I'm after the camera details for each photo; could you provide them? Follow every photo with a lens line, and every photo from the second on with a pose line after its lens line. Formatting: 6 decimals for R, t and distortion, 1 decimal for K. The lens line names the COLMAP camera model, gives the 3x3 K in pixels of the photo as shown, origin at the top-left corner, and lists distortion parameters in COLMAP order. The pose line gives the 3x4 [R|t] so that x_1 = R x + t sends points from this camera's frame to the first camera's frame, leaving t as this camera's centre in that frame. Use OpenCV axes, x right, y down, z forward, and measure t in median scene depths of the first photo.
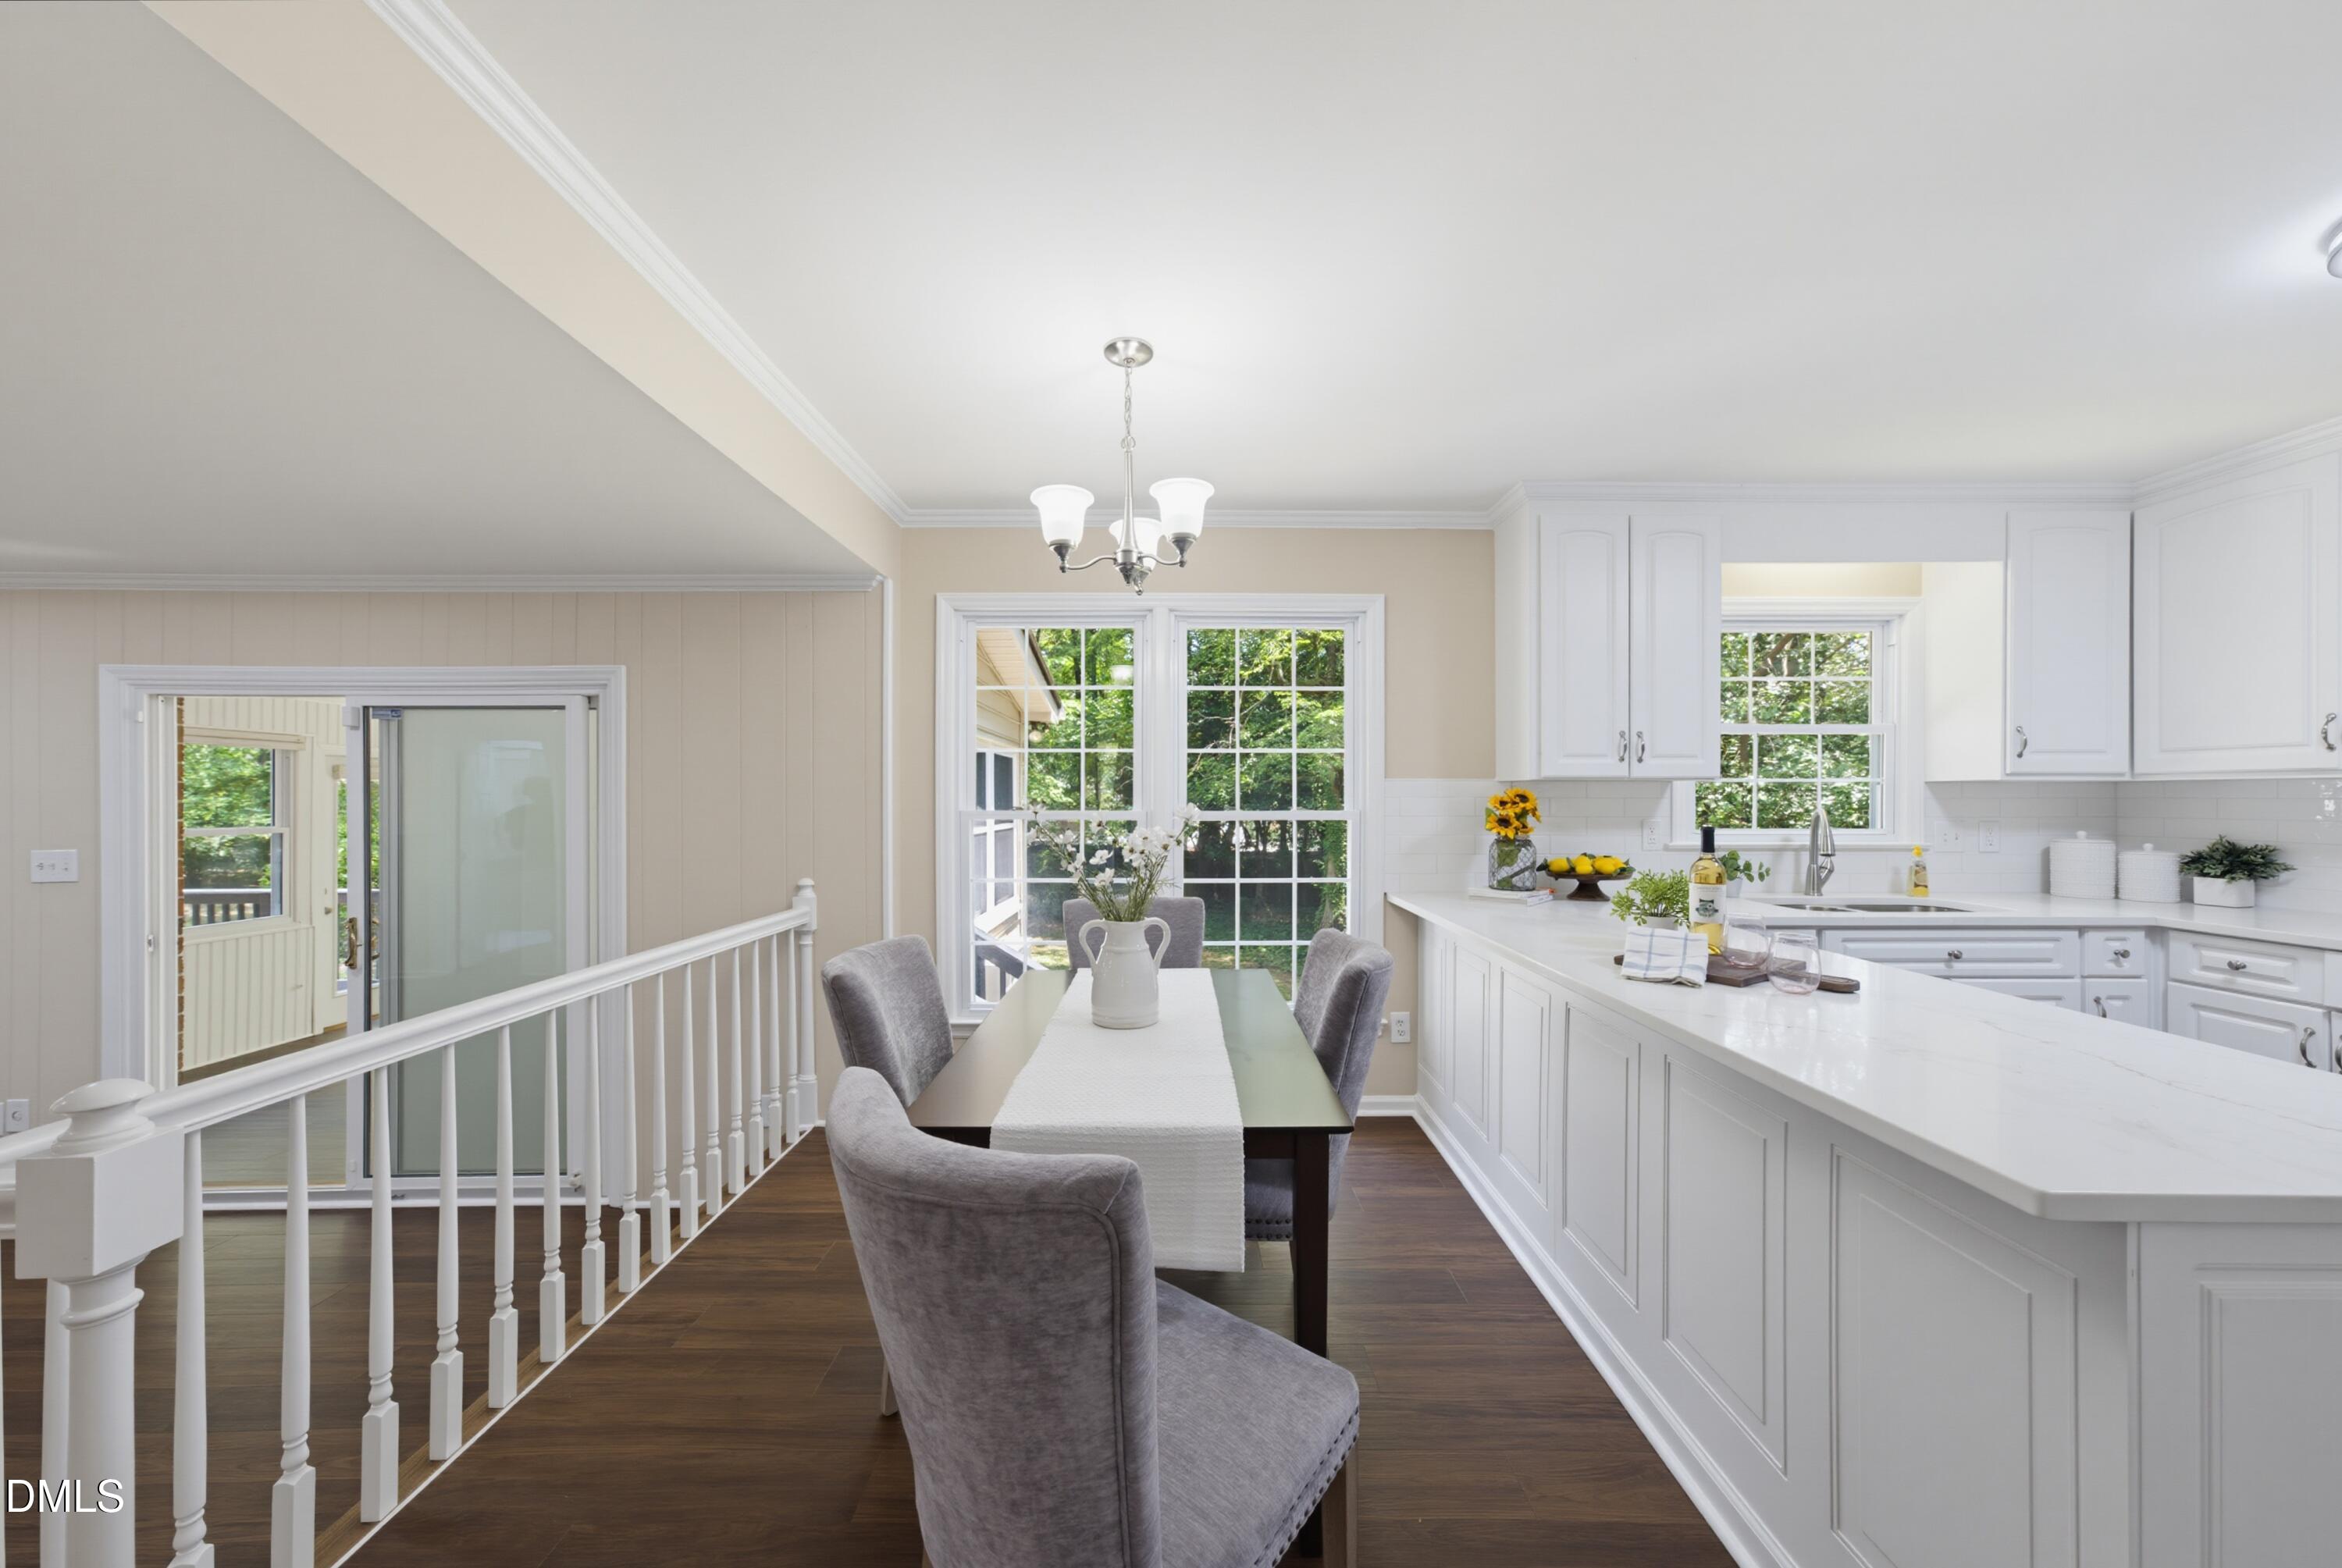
lens RADIAL K [[749.8, 0, 1171.0], [0, 749.8, 784.0], [0, 0, 1]] dist [0.000357, 0.000059]
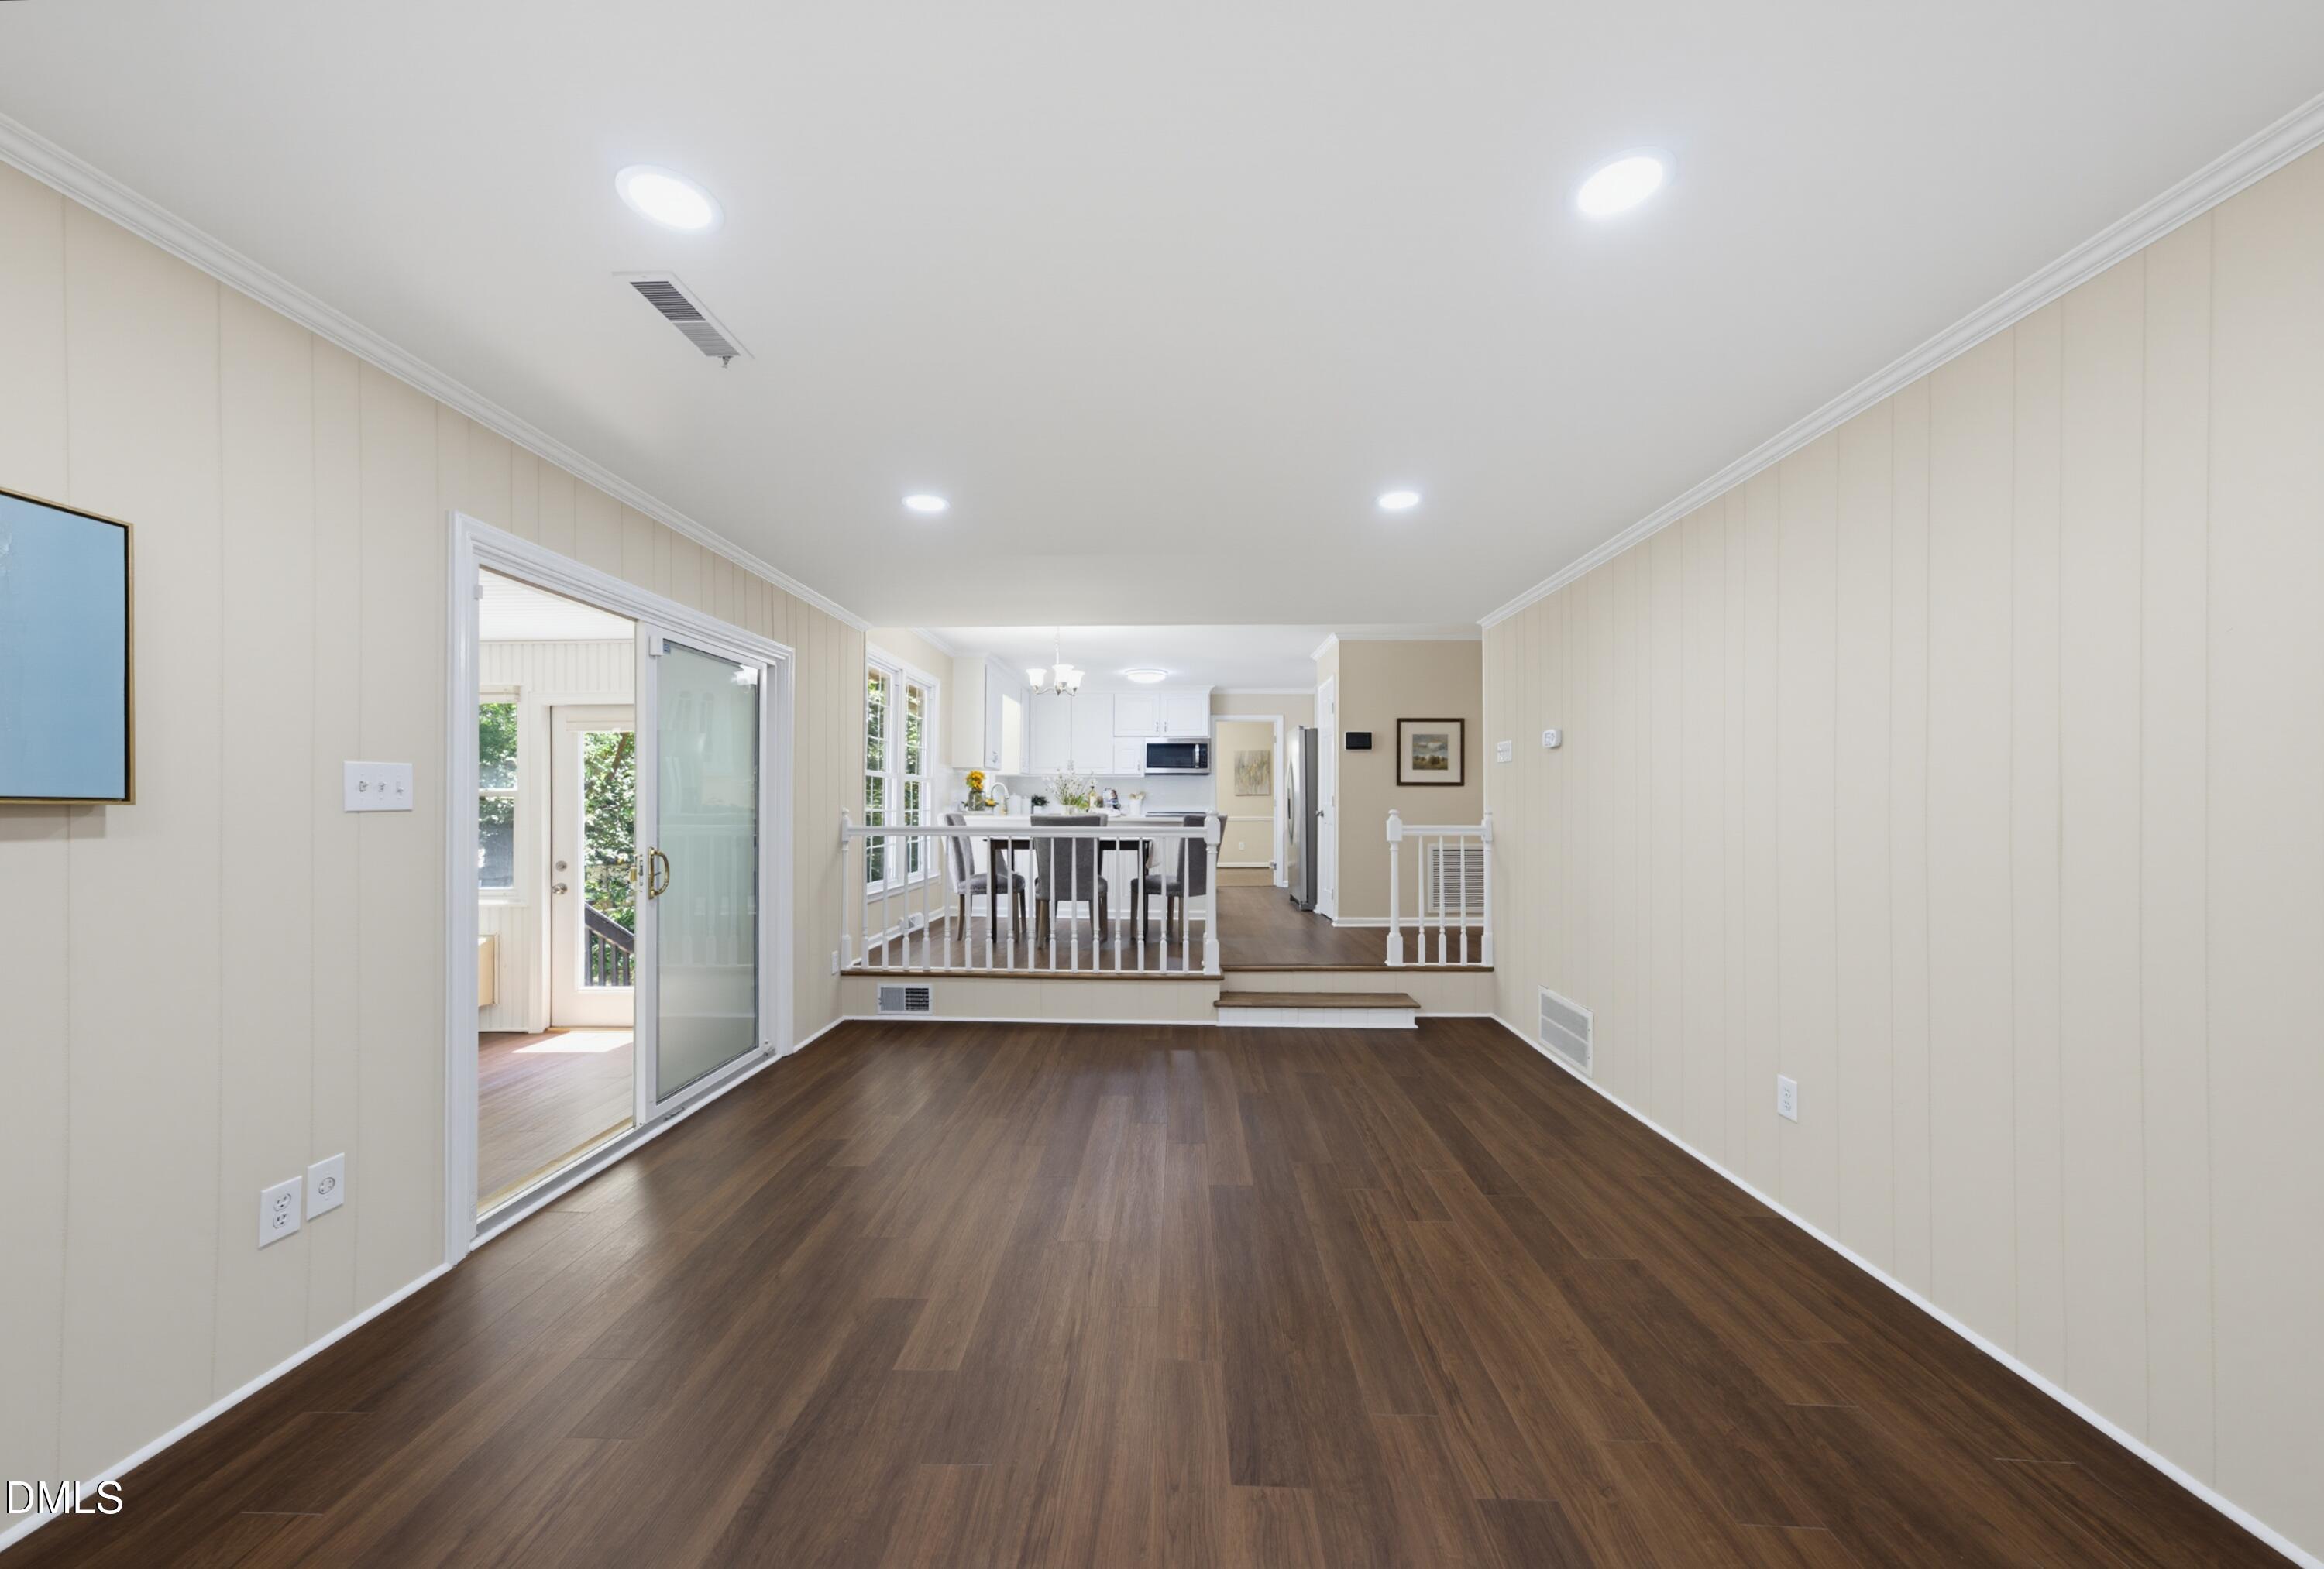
lens RADIAL K [[820.1, 0, 1154.8], [0, 820.1, 804.0], [0, 0, 1]] dist [-0.018759, 0.013786]
pose [[0.028202, 0.005757, 0.999586, -2.139487], [0.002825, 0.999979, -0.005839, 0.128022], [-0.999598, 0.002988, 0.028185, 0.300529]]
